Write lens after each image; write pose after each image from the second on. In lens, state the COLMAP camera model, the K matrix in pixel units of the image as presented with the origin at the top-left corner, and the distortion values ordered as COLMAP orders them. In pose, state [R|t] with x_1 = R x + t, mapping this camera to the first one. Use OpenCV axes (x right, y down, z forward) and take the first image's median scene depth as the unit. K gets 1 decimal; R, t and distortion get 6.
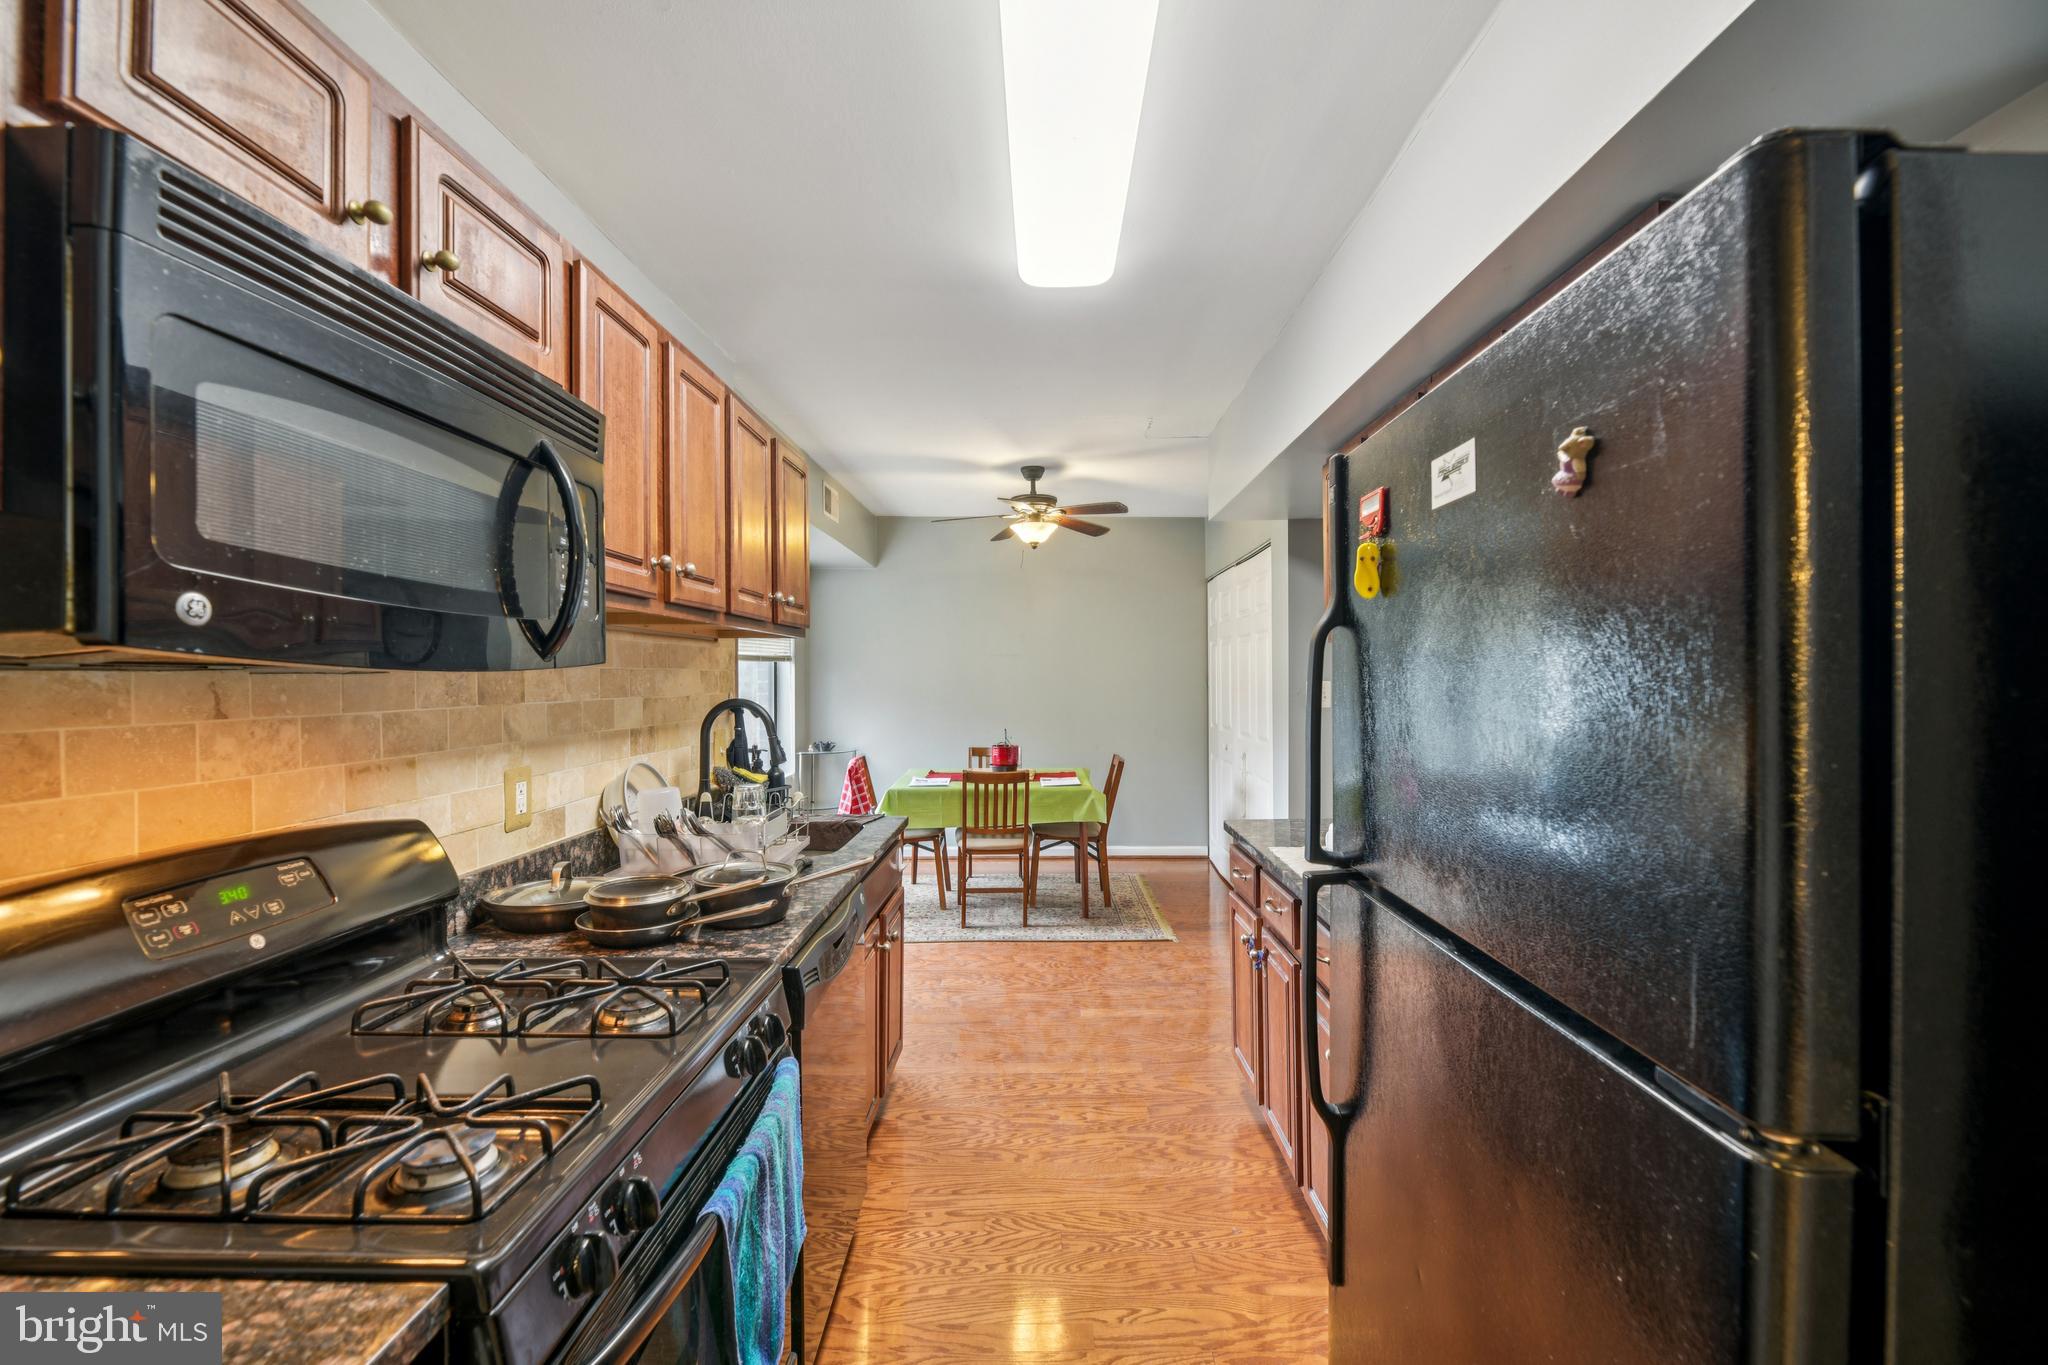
lens RADIAL K [[851.5, 0, 1041.4], [0, 851.5, 682.1], [0, 0, 1]] dist [0.002413, -0.005359]
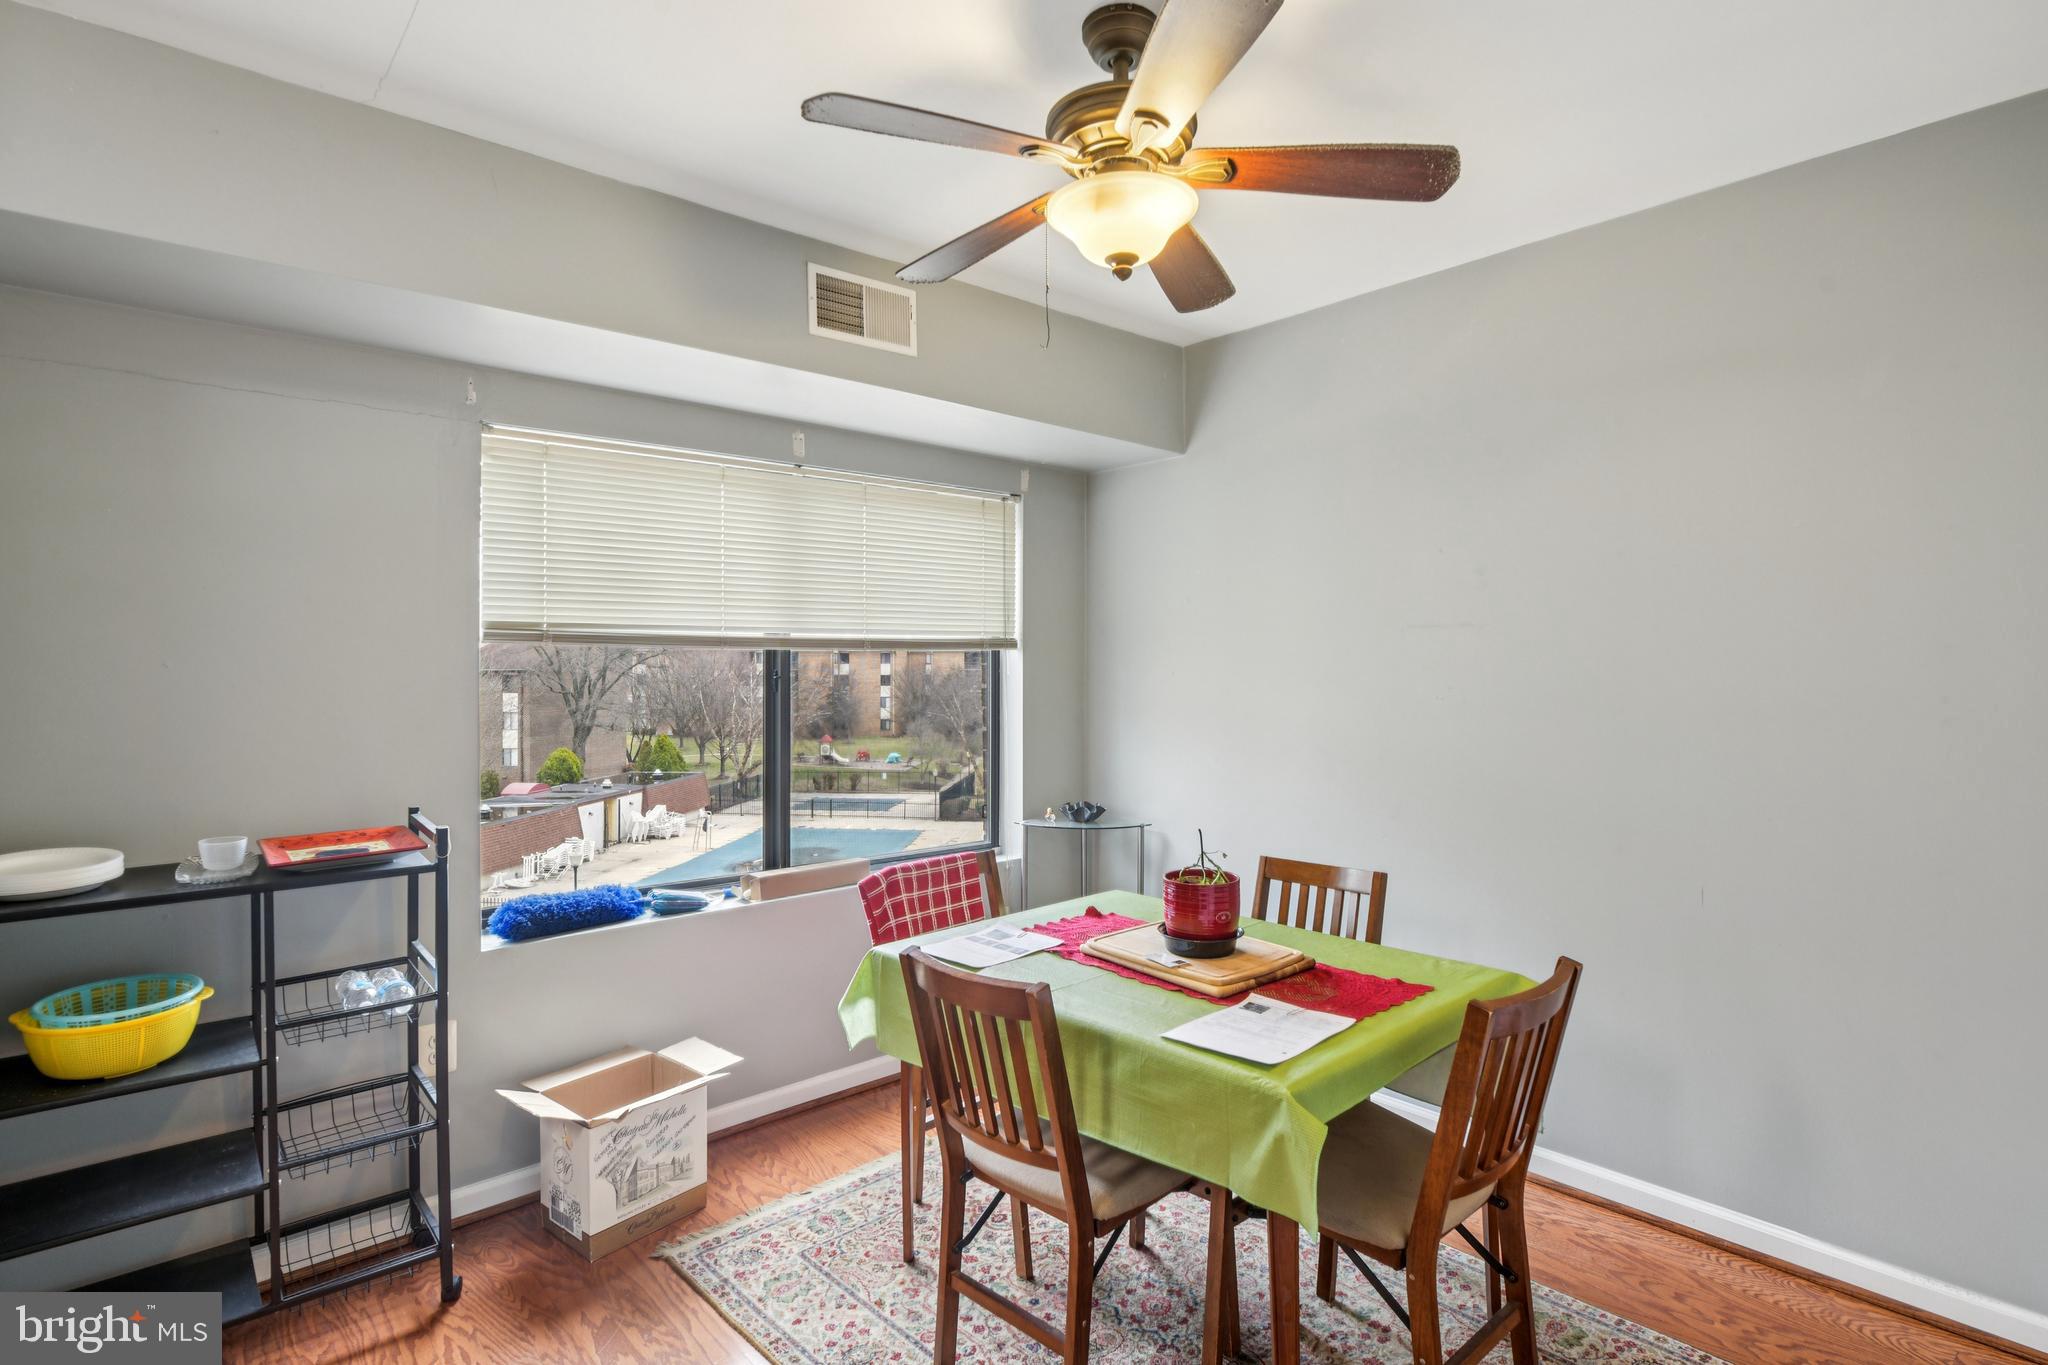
lens RADIAL K [[1045.9, 0, 1037.6], [0, 1045.9, 675.3], [0, 0, 1]] dist [0.004270, 0.000391]
pose [[0.661736, 0.003038, -0.749731, 0.427106], [-0.004562, 0.999990, 0.000025, -0.015136], [0.749723, 0.003404, 0.661743, 1.172114]]
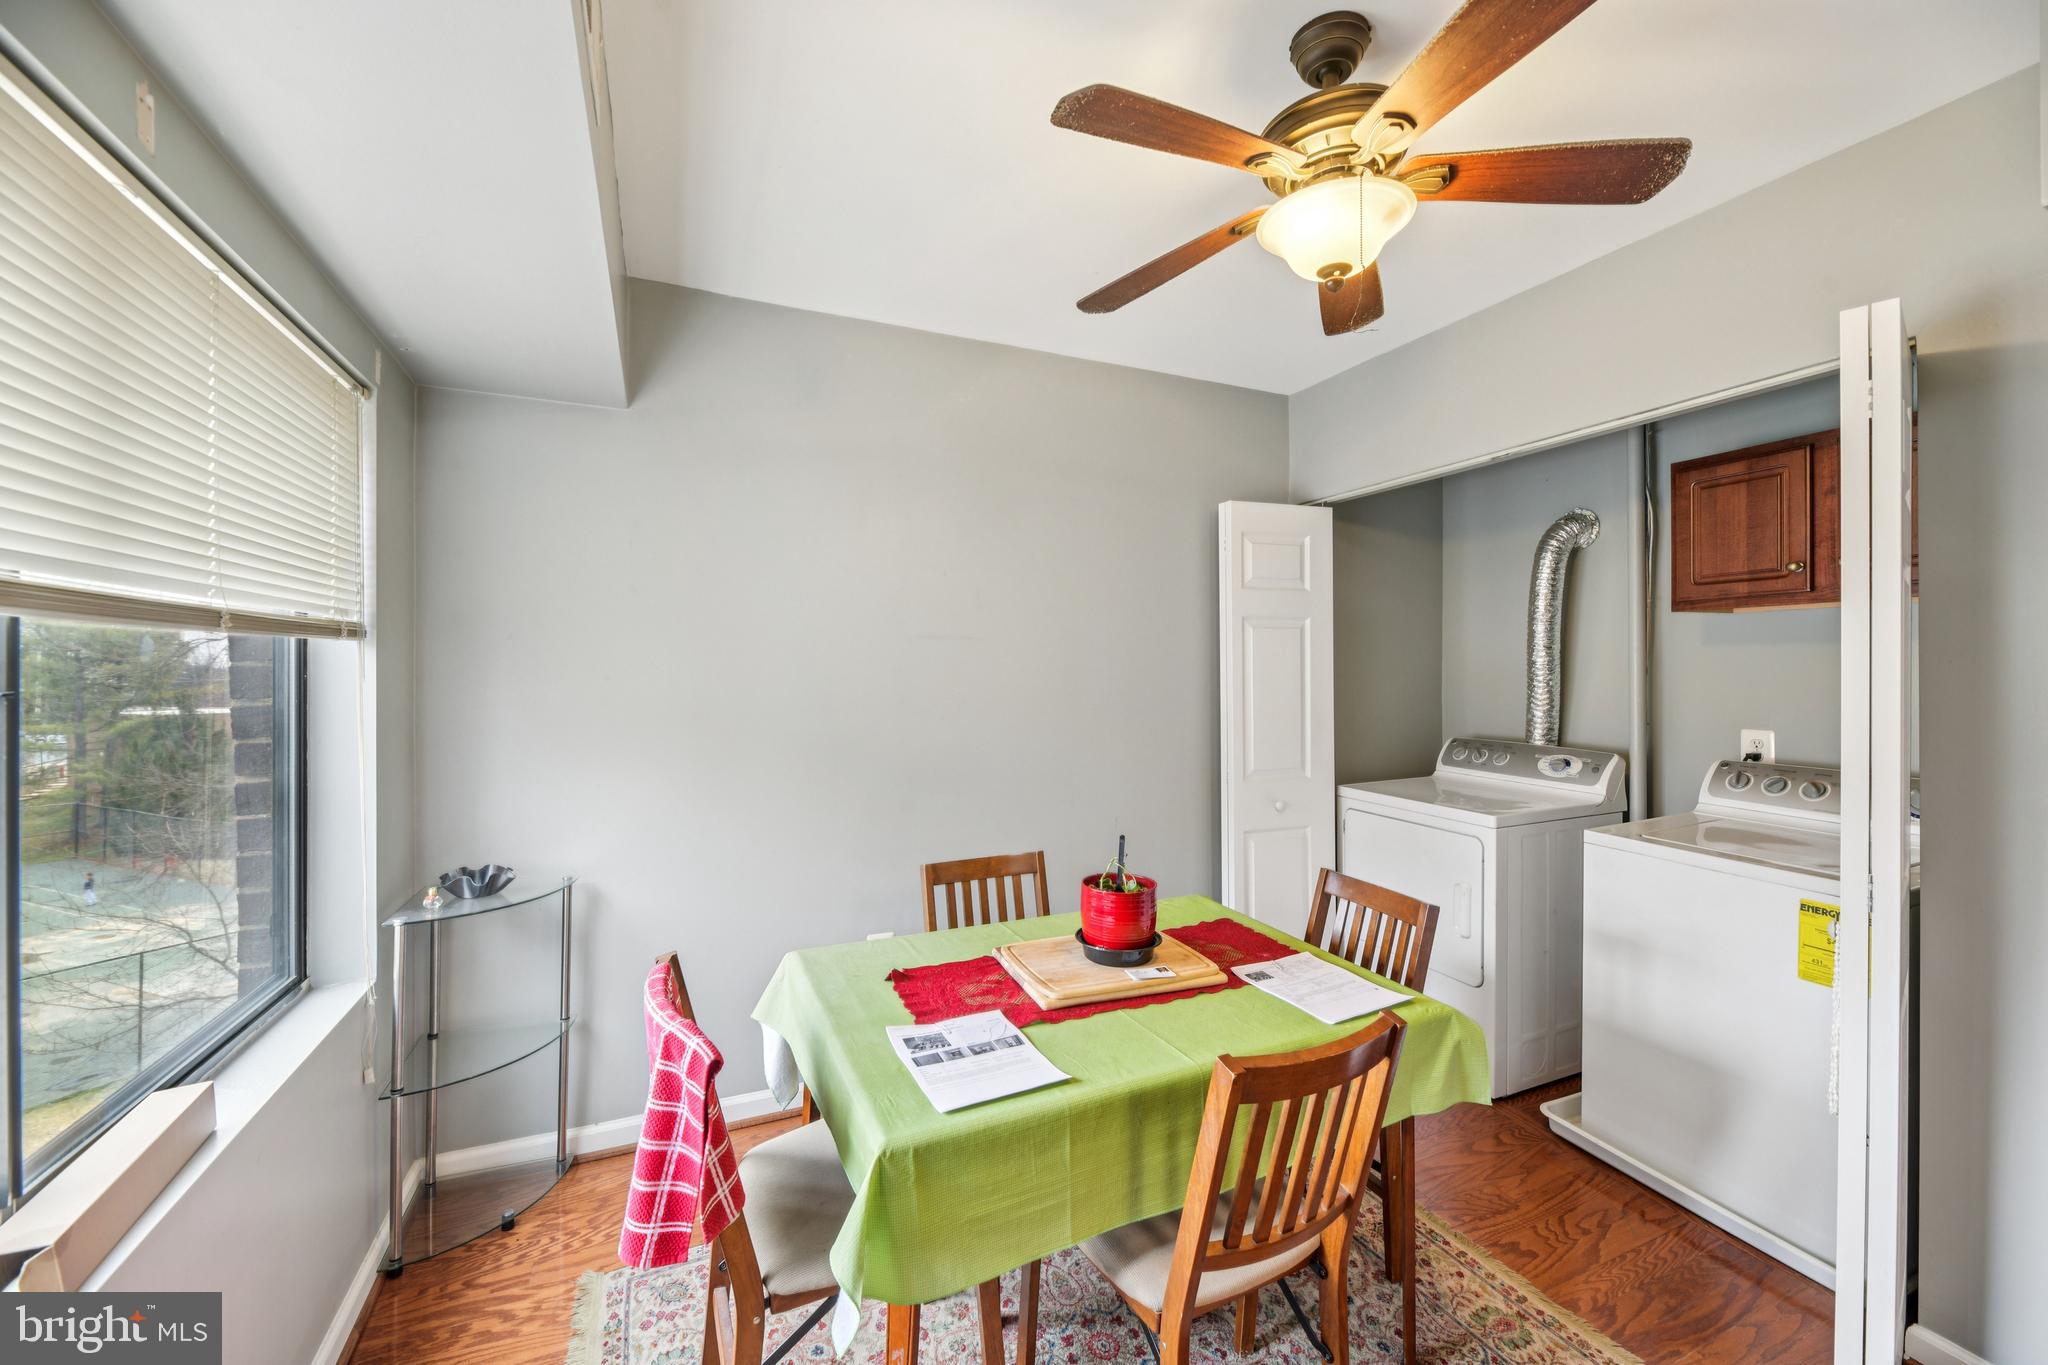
lens RADIAL K [[827.4, 0, 1043.0], [0, 827.4, 674.5], [0, 0, 1]] dist [-0.001278, -0.003334]
pose [[0.911437, 0.002094, 0.411435, -0.383313], [0.000576, 0.999980, -0.006365, -0.017208], [-0.411439, 0.006038, 0.911417, 1.239802]]
